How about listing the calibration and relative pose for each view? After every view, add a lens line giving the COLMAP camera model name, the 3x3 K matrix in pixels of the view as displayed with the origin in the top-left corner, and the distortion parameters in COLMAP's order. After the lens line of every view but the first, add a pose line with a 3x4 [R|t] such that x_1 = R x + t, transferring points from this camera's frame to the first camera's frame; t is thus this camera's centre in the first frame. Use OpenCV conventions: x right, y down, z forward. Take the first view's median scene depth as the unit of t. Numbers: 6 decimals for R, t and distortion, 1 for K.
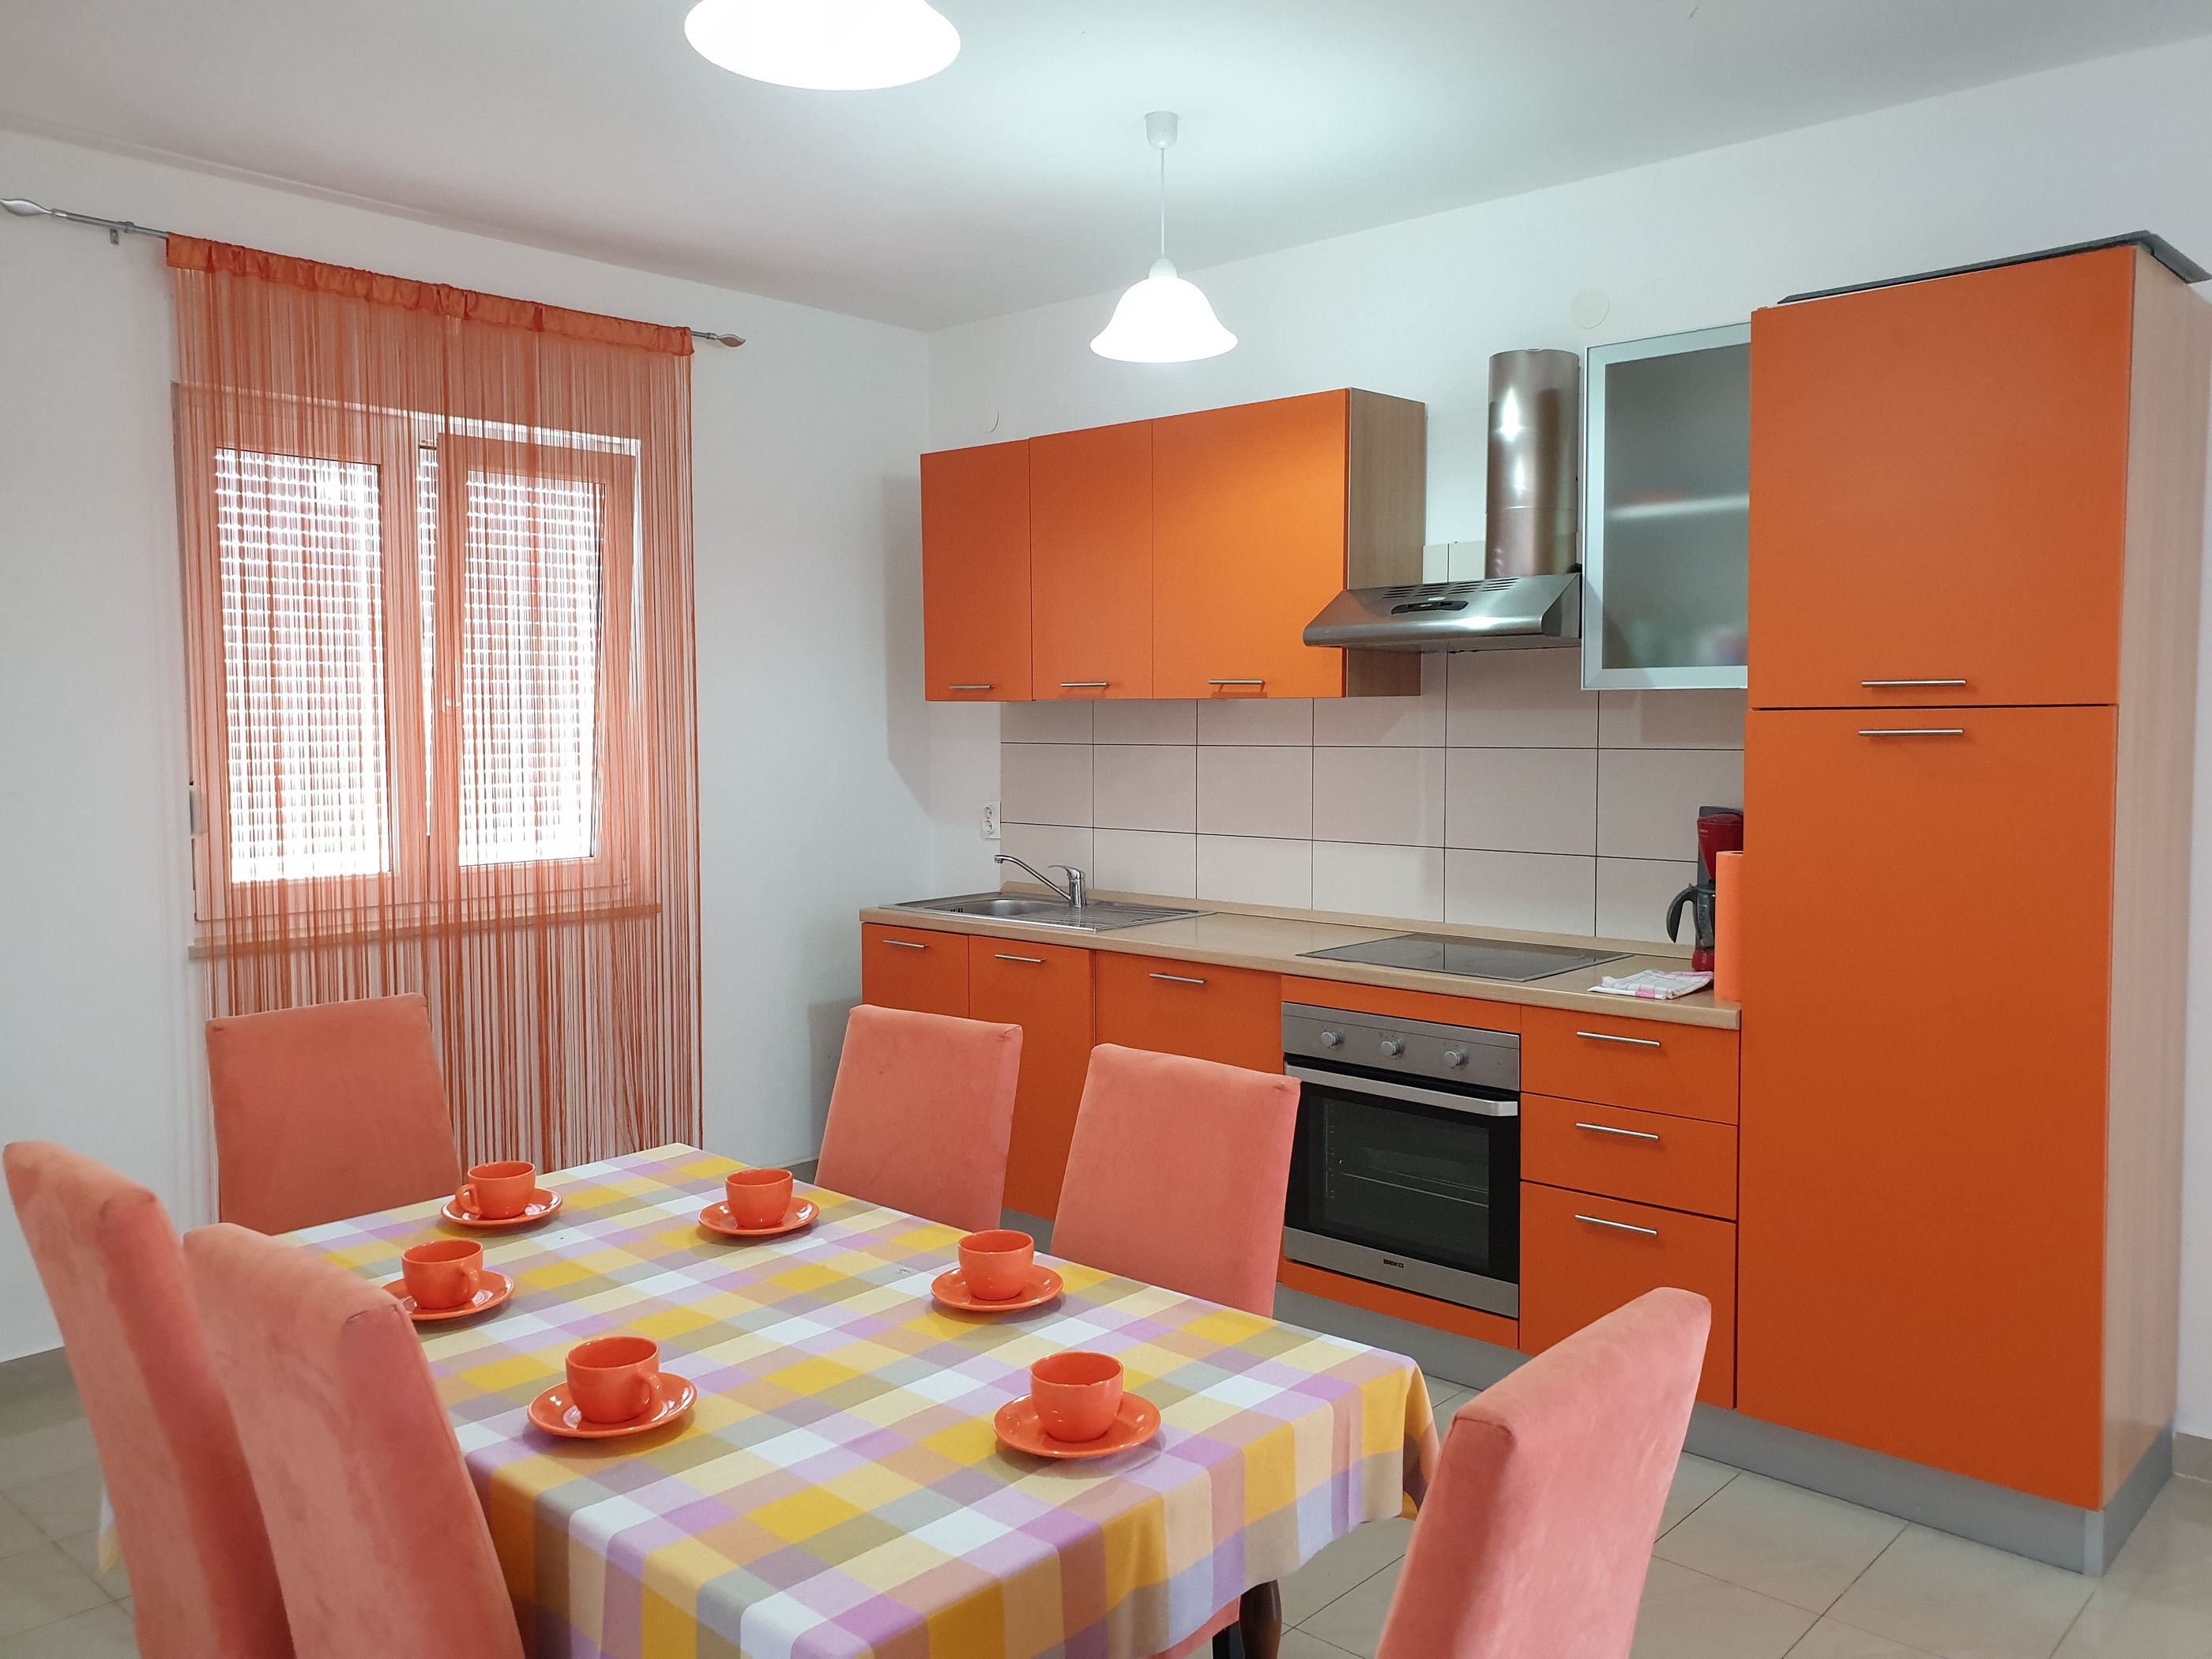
lens RADIAL K [[1673.1, 0, 1106.0], [0, 1673.1, 829.5], [0, 0, 1]] dist [0.001657, 0.015965]
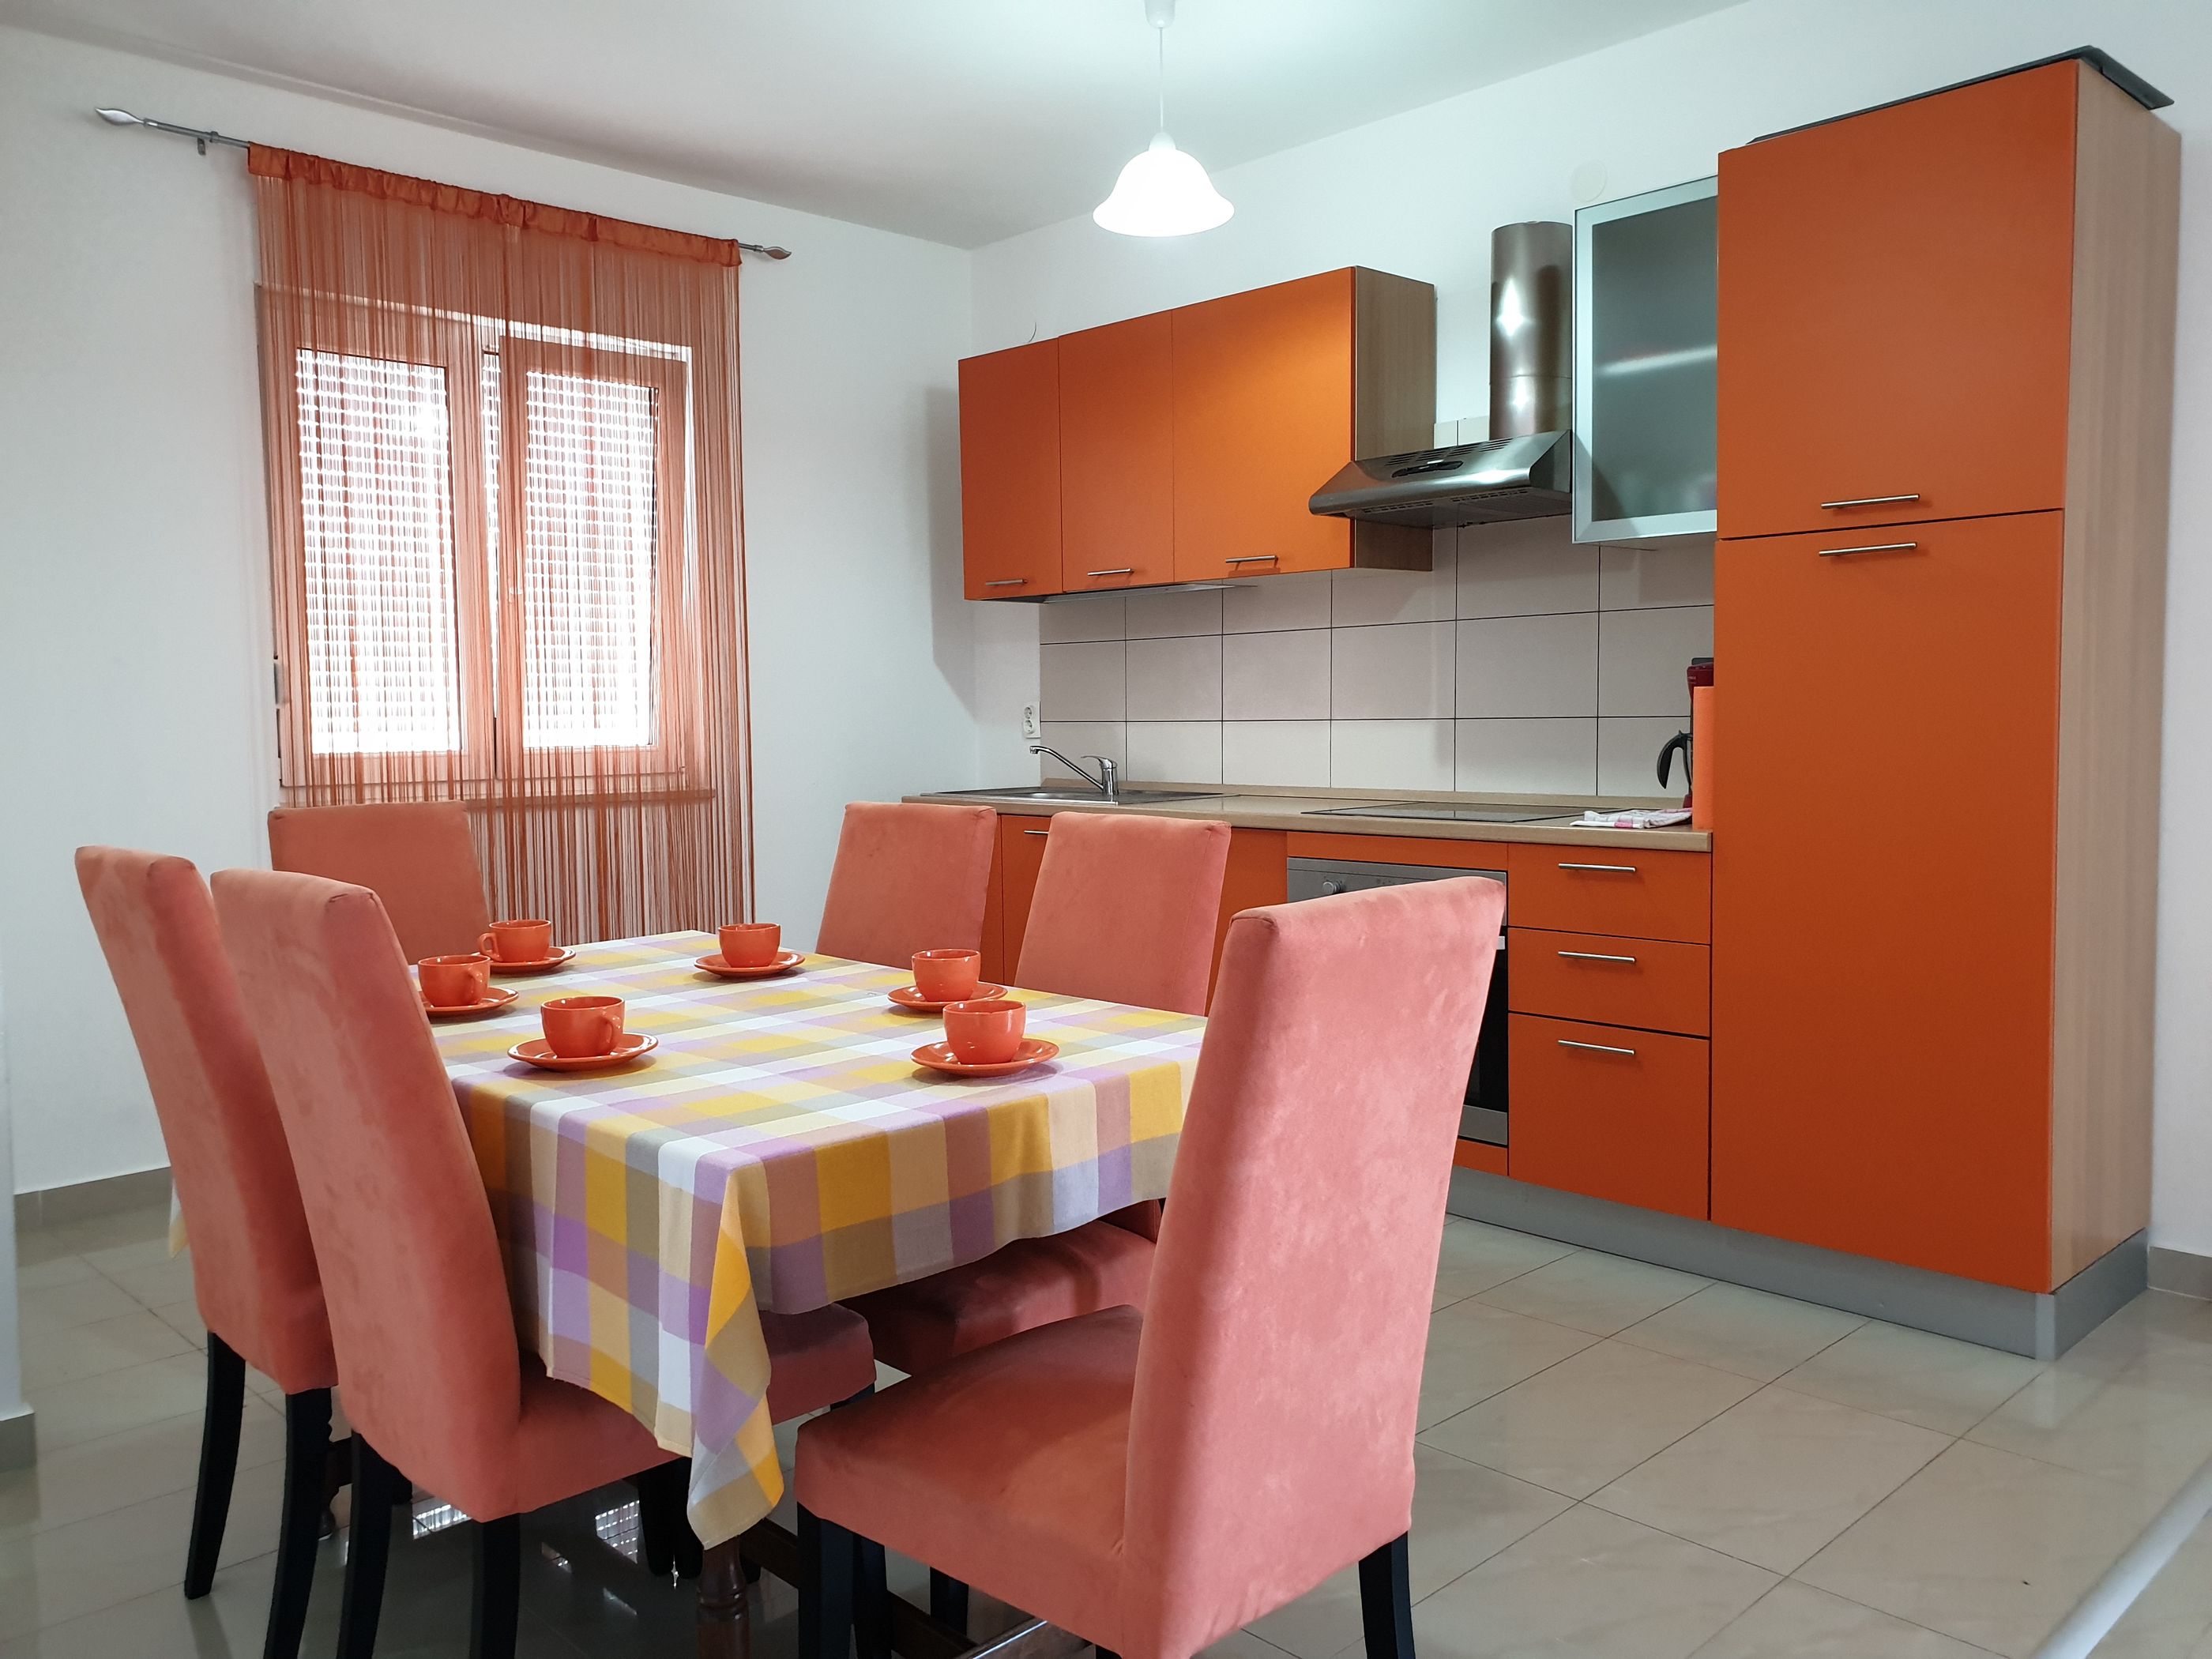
lens RADIAL K [[1680.6, 0, 1102.1], [0, 1680.6, 833.9], [0, 0, 1]] dist [0.011253, -0.004856]
pose [[0.997976, -0.002589, -0.063539, 0.051452], [0.002904, 0.999984, 0.004880, 0.076630], [0.063525, -0.005055, 0.997967, -0.046272]]
